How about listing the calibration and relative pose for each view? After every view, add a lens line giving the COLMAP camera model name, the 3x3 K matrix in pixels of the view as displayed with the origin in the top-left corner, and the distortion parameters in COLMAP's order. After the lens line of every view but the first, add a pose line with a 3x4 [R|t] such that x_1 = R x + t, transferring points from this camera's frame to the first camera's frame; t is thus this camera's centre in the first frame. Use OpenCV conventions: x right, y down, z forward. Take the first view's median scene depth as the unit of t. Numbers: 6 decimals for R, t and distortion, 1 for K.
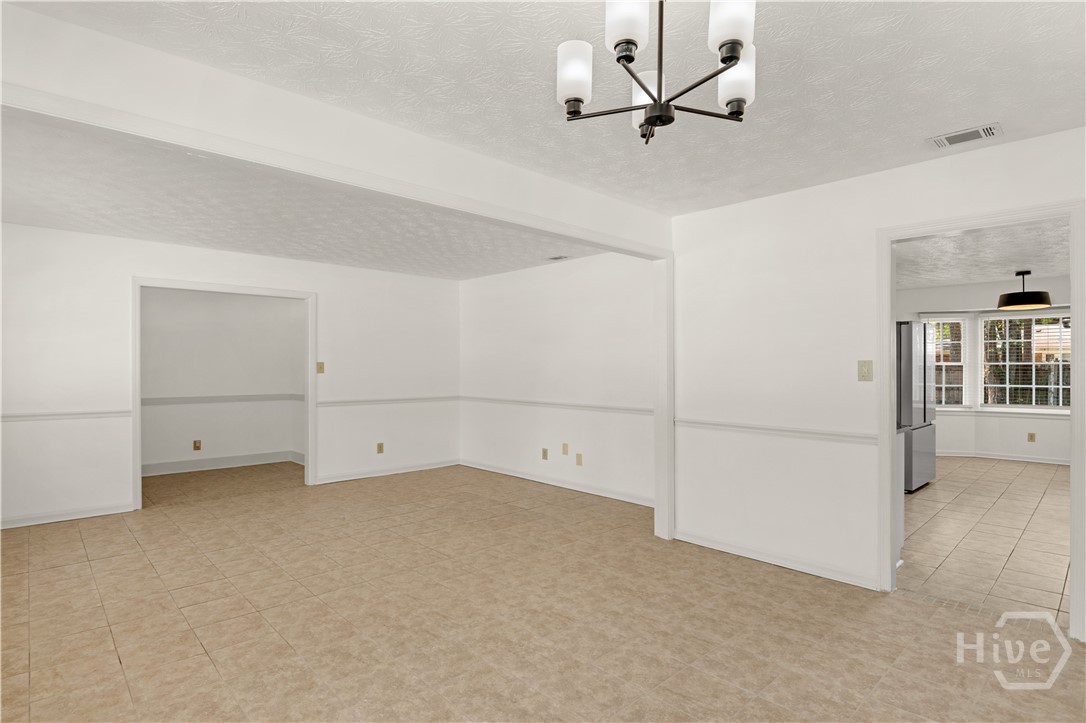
lens RADIAL K [[561.5, 0, 540.2], [0, 561.5, 363.9], [0, 0, 1]] dist [-0.016275, -0.001090]
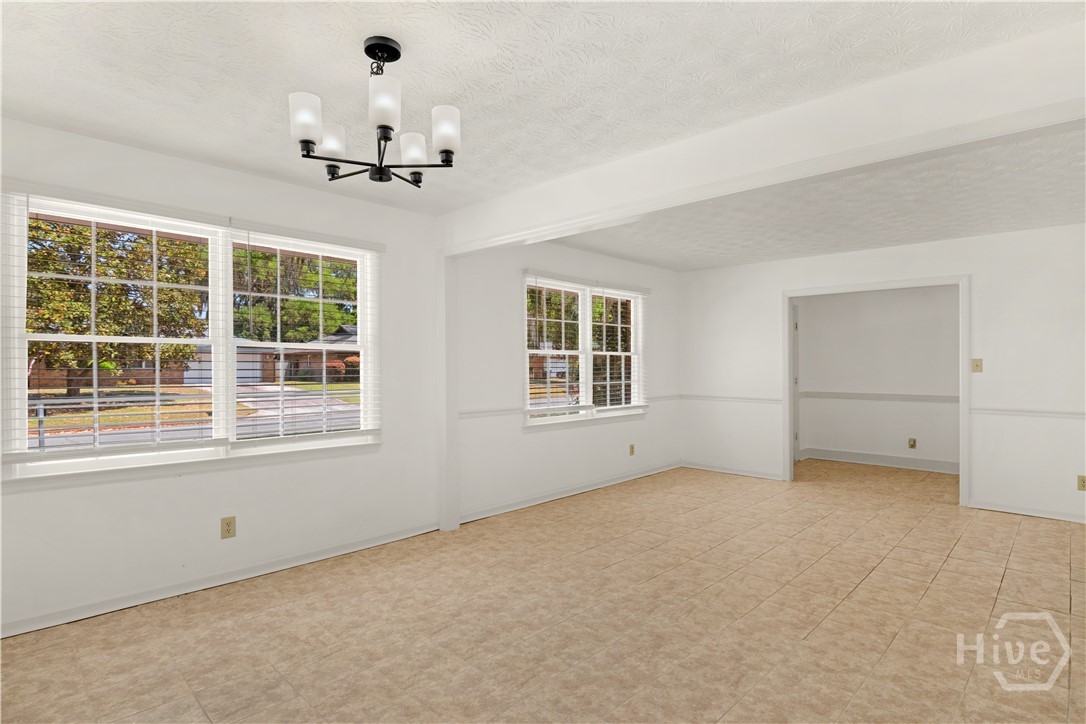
lens RADIAL K [[558.3, 0, 534.7], [0, 558.3, 383.9], [0, 0, 1]] dist [-0.014946, -0.001131]
pose [[0.031794, 0.034547, -0.998897, 0.658490], [0.004453, 0.999388, 0.034706, 0.004325], [0.999485, -0.005551, 0.031621, 0.563243]]
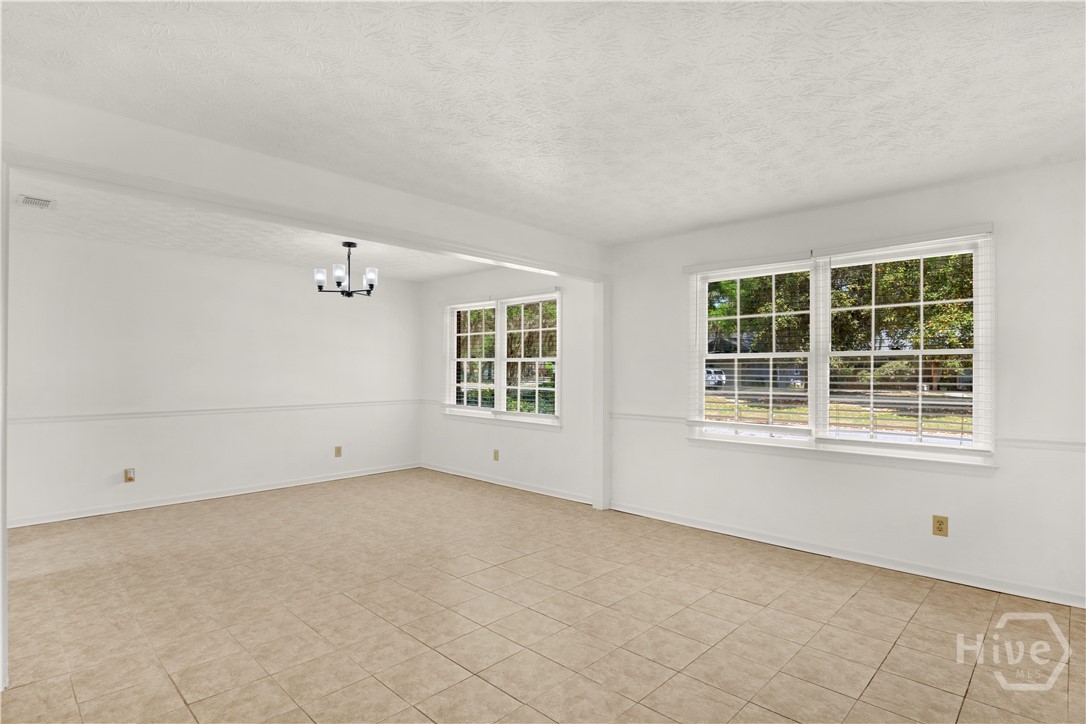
lens RADIAL K [[547.0, 0, 520.1], [0, 547.0, 369.9], [0, 0, 1]] dist [-0.002549, -0.000541]
pose [[-0.999892, -0.000940, -0.014649, -0.328567], [-0.000851, 0.999981, -0.006090, 0.012803], [0.014655, -0.006076, -0.999874, 1.833368]]
